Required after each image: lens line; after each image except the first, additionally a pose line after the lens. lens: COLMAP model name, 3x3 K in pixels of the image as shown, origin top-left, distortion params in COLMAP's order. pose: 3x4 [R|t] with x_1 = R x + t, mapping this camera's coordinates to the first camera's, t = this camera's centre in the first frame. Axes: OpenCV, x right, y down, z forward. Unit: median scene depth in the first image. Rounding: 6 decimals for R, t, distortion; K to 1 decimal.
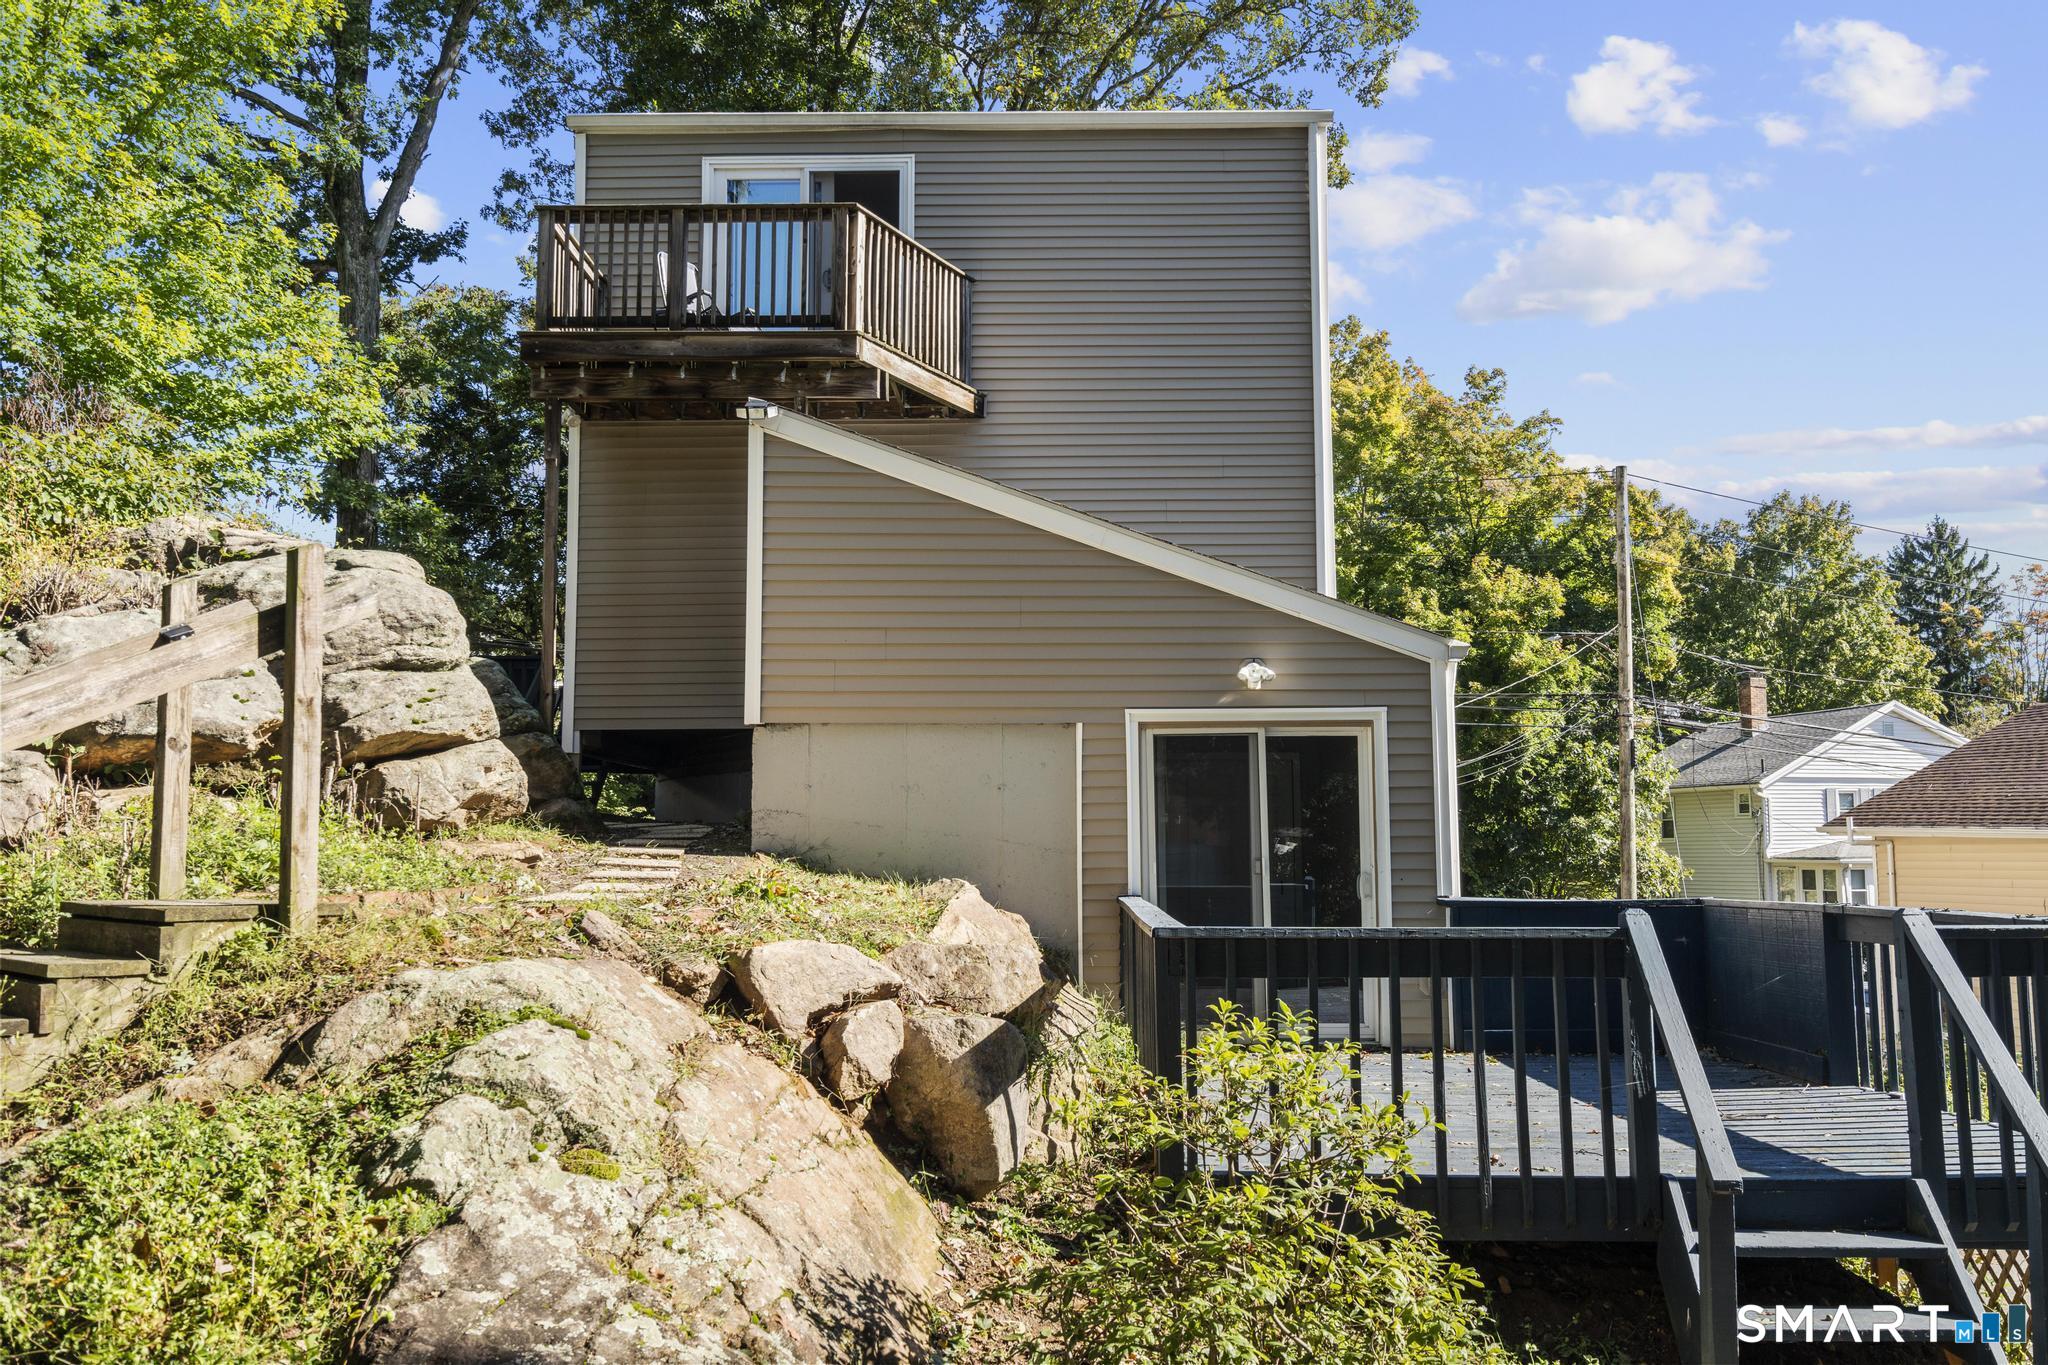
lens RADIAL K [[1745.5, 0, 1018.9], [0, 1745.5, 667.0], [0, 0, 1]] dist [-0.002374, -0.004381]
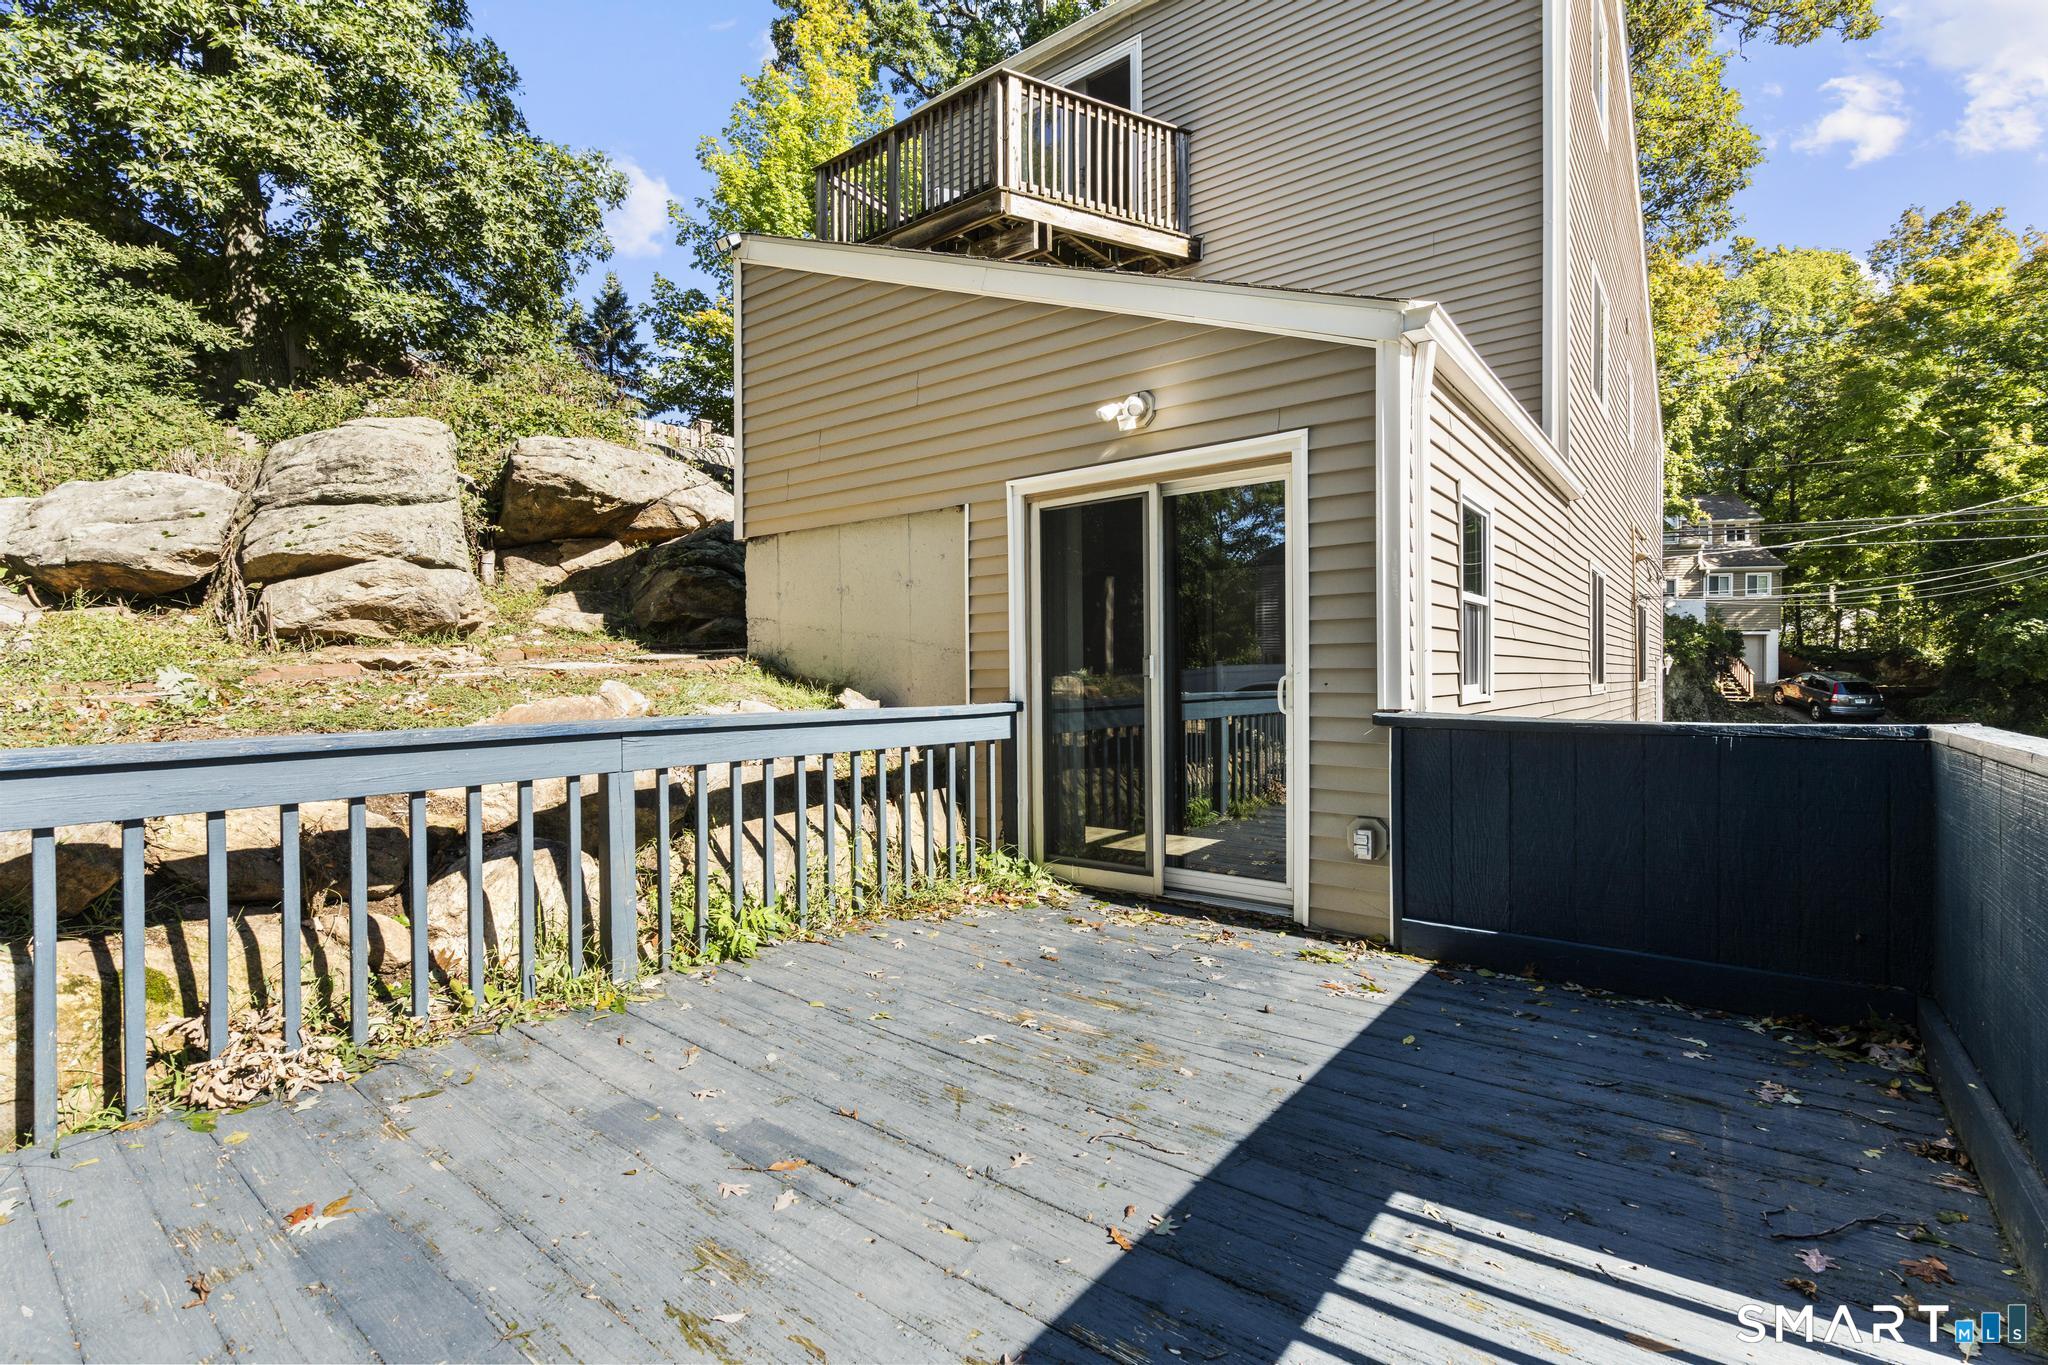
lens RADIAL K [[925.3, 0, 1035.3], [0, 925.3, 680.8], [0, 0, 1]] dist [-0.004647, 0.003361]
pose [[0.805100, 0.000526, -0.593138, 0.334903], [0.067482, 0.993425, 0.092478, 0.078759], [0.589287, -0.114480, 0.799772, 0.638155]]
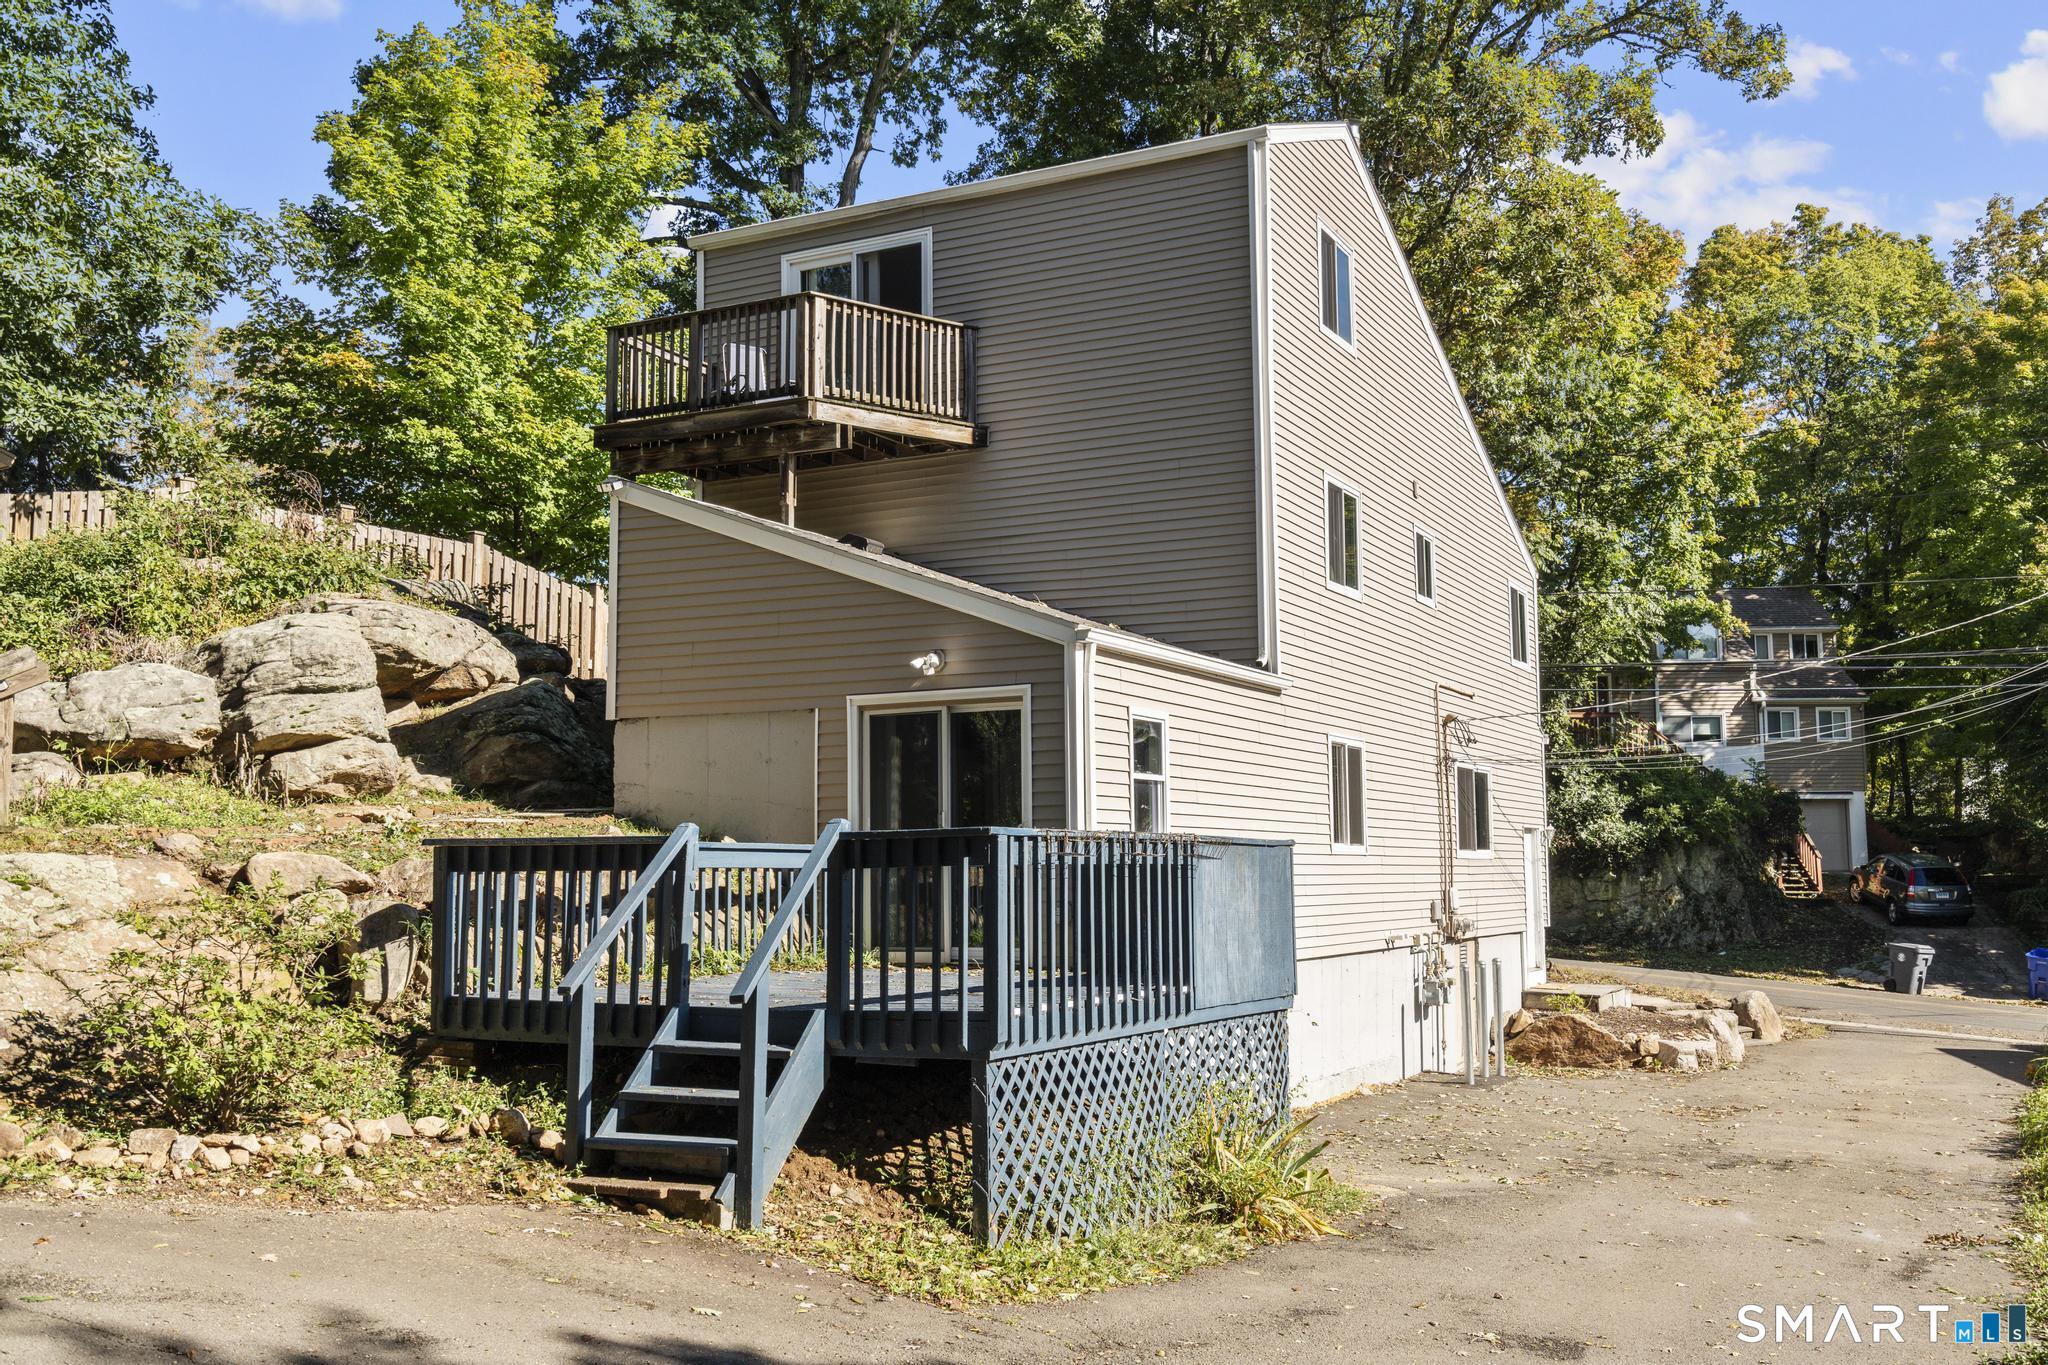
lens RADIAL K [[1900.6, 0, 1039.1], [0, 1900.6, 683.3], [0, 0, 1]] dist [-0.004270, 0.000000]
pose [[0.899132, -0.048926, -0.434935, 0.776616], [0.052810, 0.998600, -0.003161, 0.026627], [0.434480, -0.020126, 0.900456, -0.169466]]
